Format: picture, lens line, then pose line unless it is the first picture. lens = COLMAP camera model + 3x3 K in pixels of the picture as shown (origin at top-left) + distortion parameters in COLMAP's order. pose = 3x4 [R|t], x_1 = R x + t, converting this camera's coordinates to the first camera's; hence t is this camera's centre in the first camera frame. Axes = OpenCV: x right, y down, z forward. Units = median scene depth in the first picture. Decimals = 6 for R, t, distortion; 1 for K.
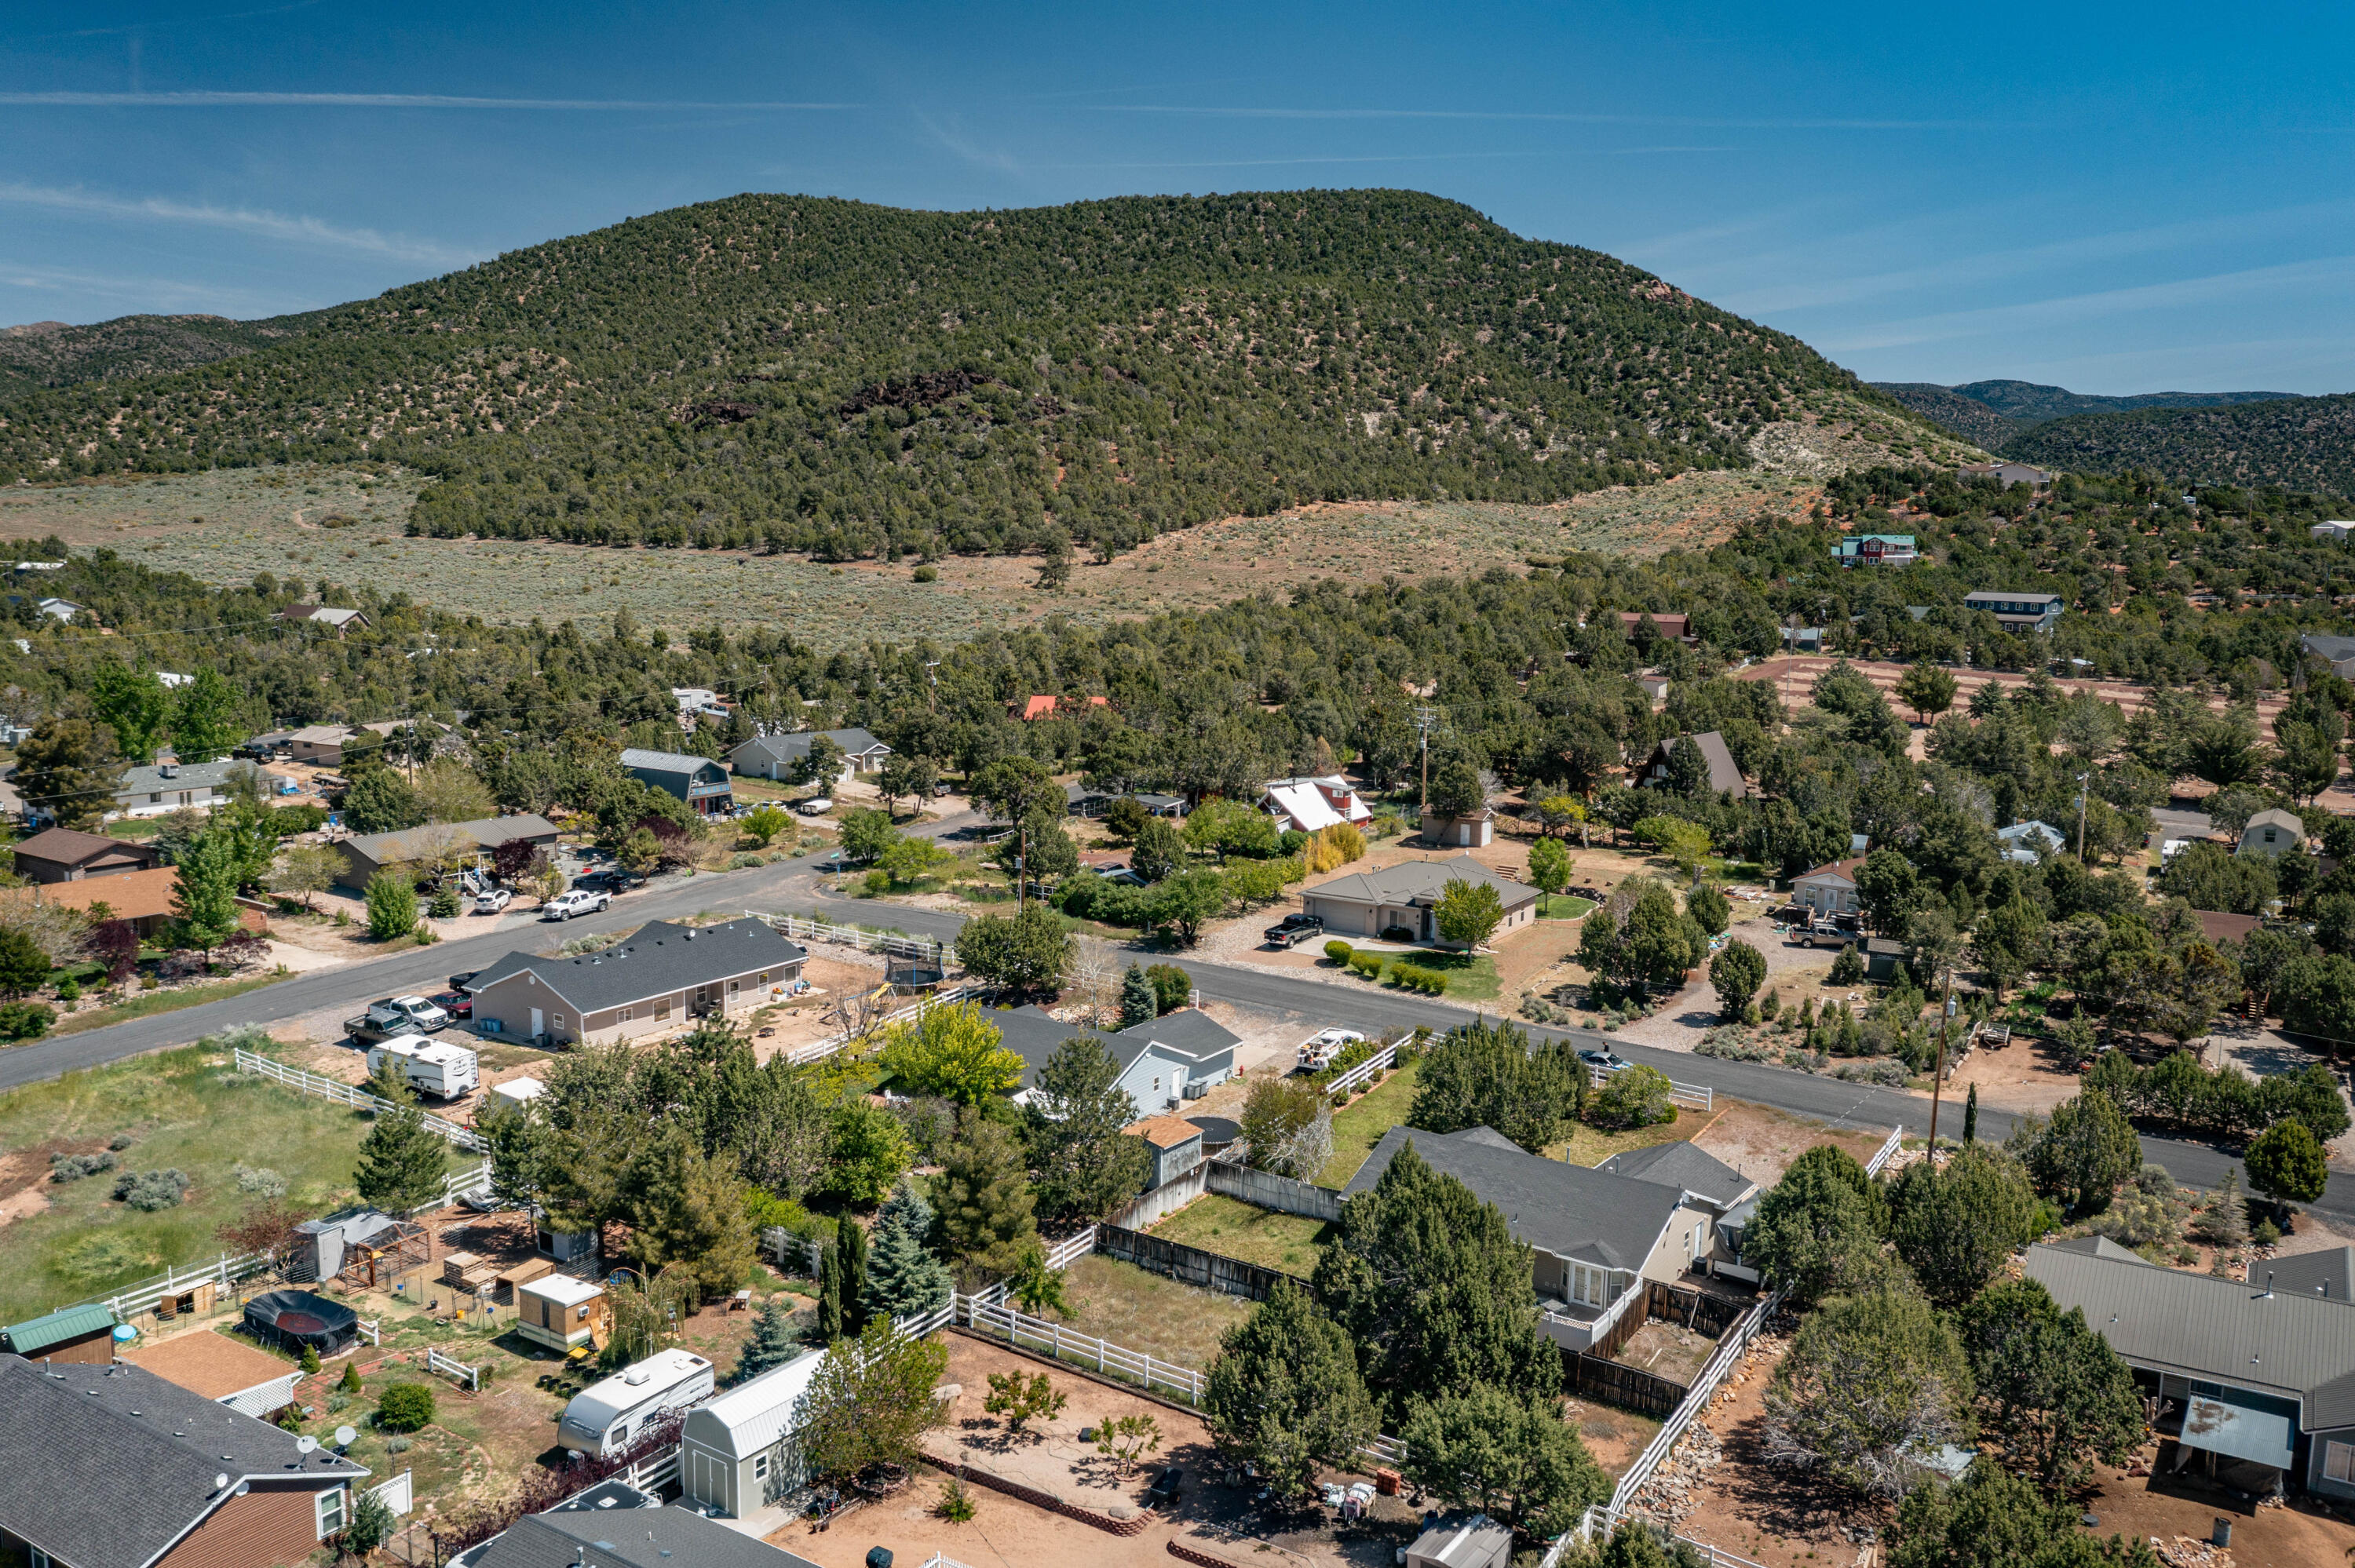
lens RADIAL K [[1921.4, 0, 1222.7], [0, 1921.4, 782.4], [0, 0, 1]] dist [-0.011128, 0.007500]
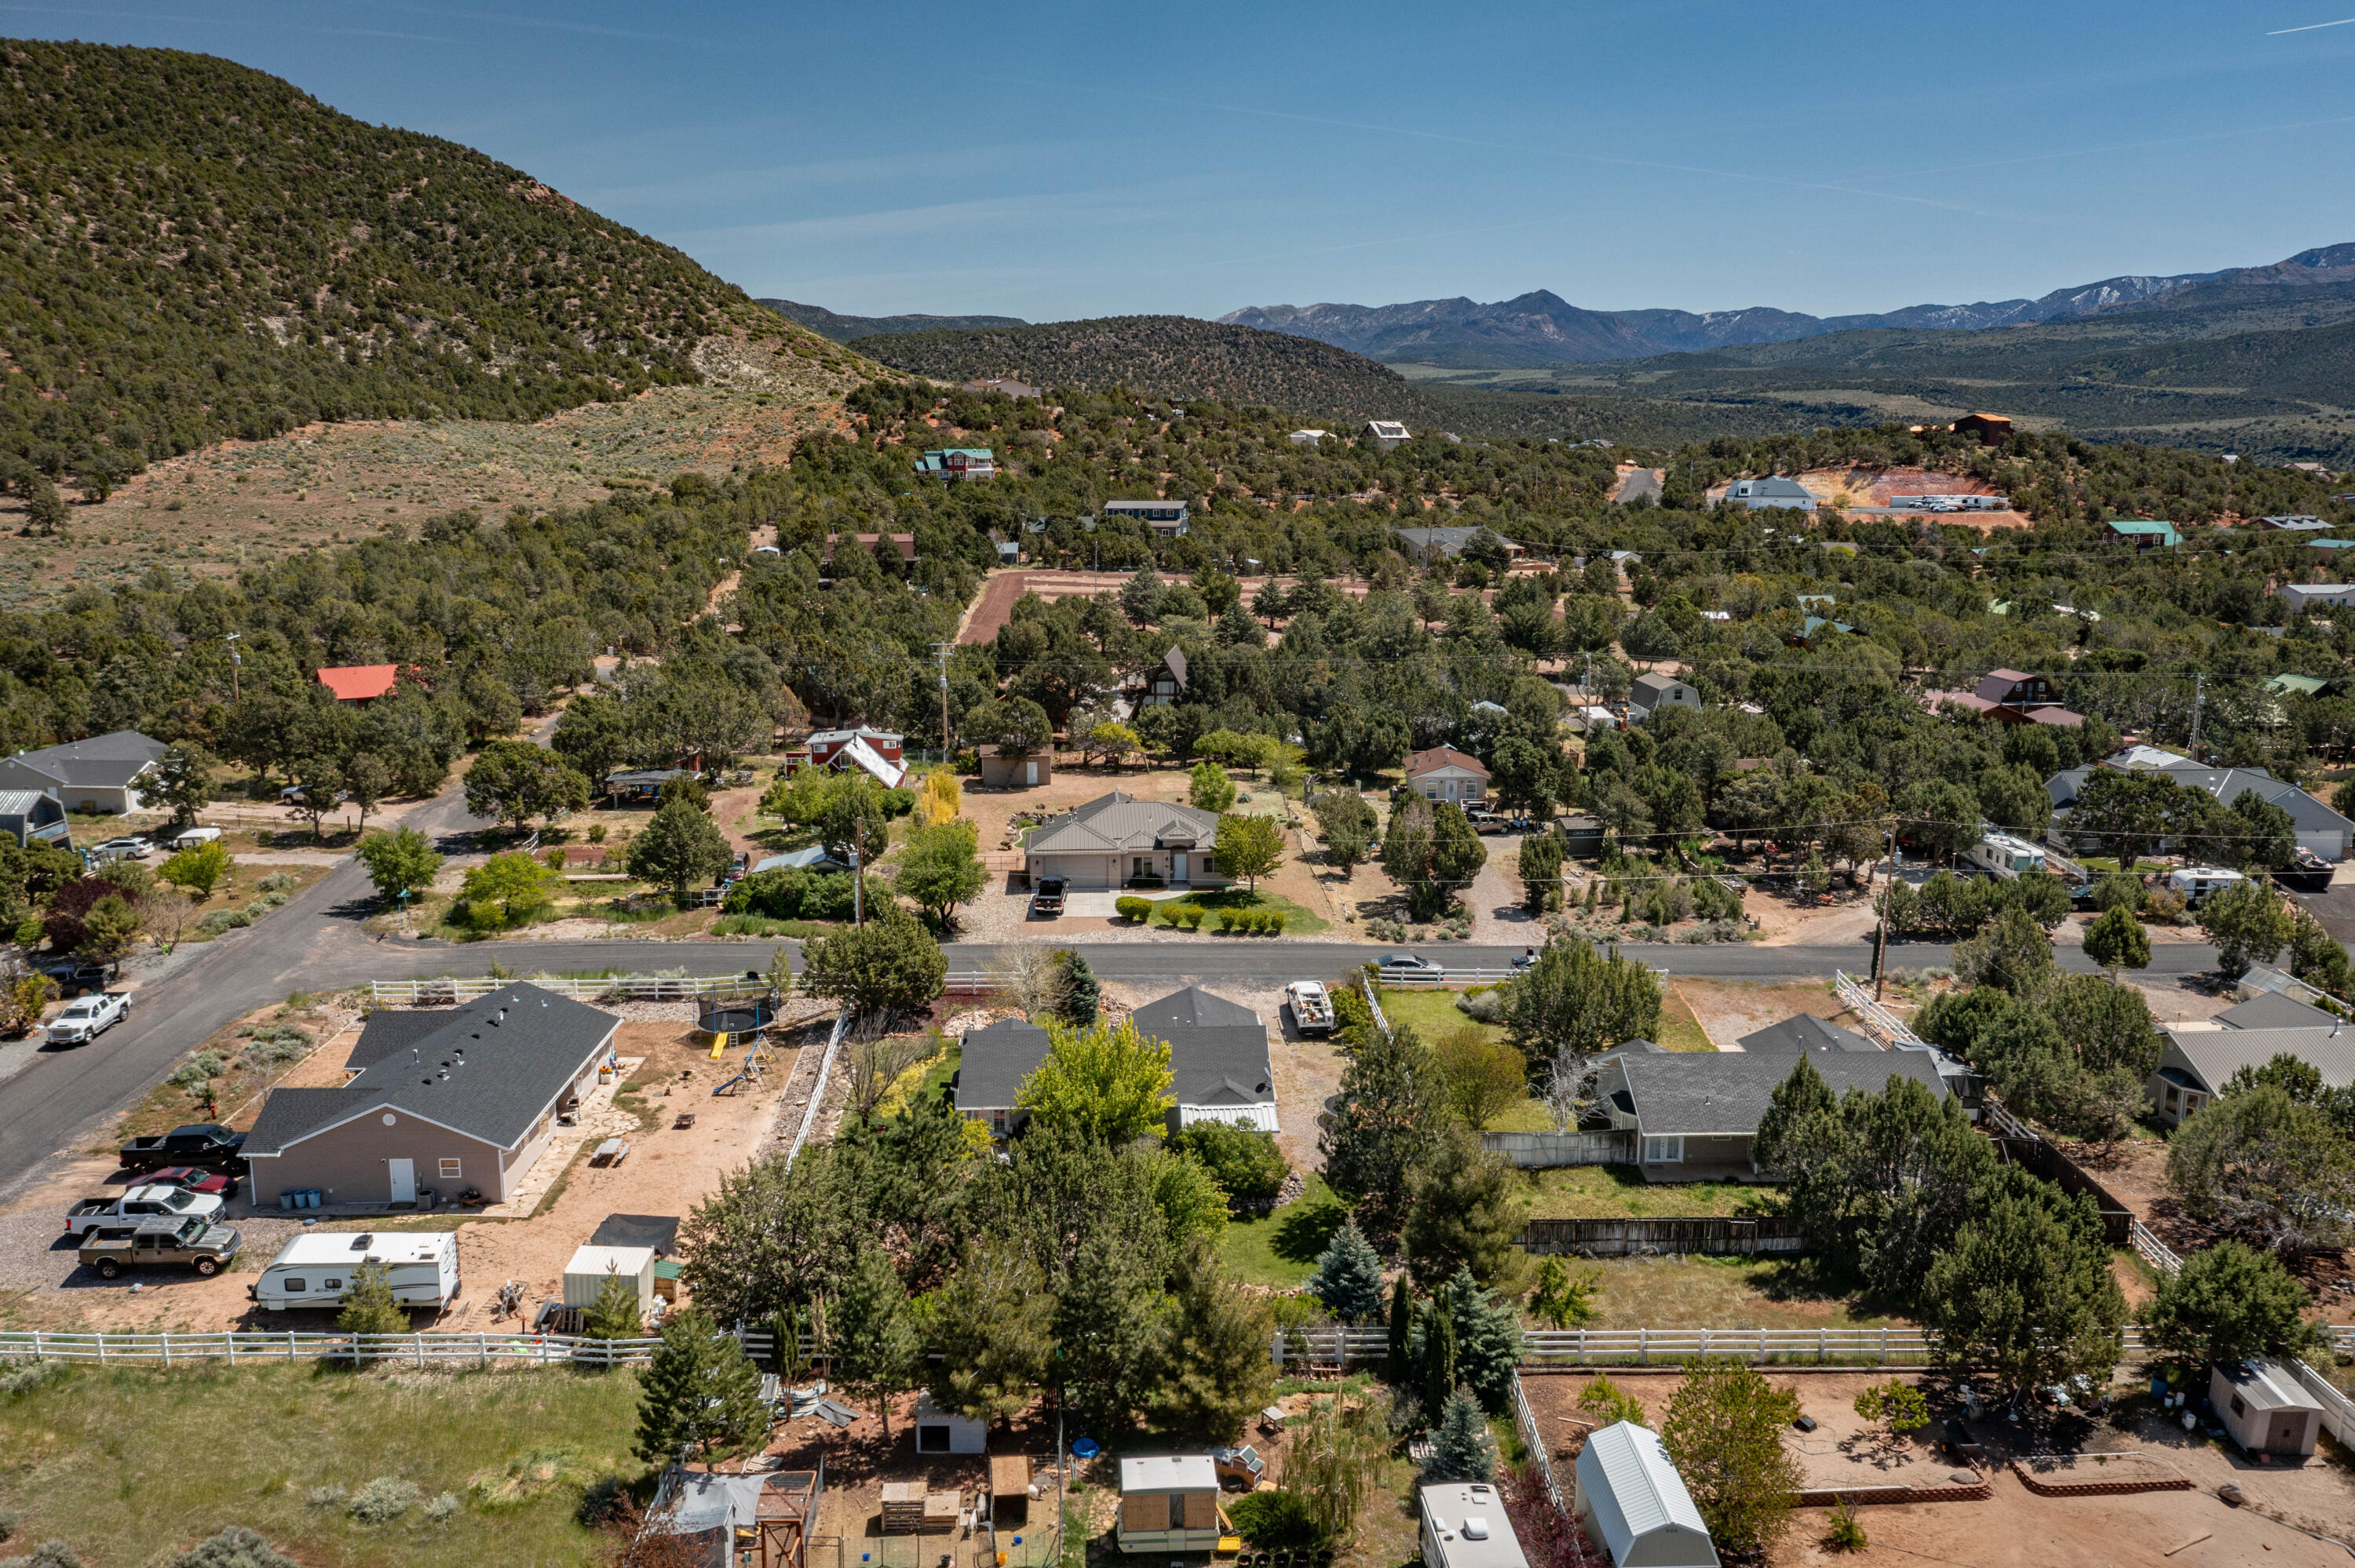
lens RADIAL K [[1921.4, 0, 1222.7], [0, 1921.4, 782.4], [0, 0, 1]] dist [-0.011128, 0.007500]
pose [[0.798974, -0.117700, 0.589735, -0.108650], [0.092519, 0.993042, 0.072848, -0.008647], [-0.594206, -0.003642, 0.804305, 0.055903]]
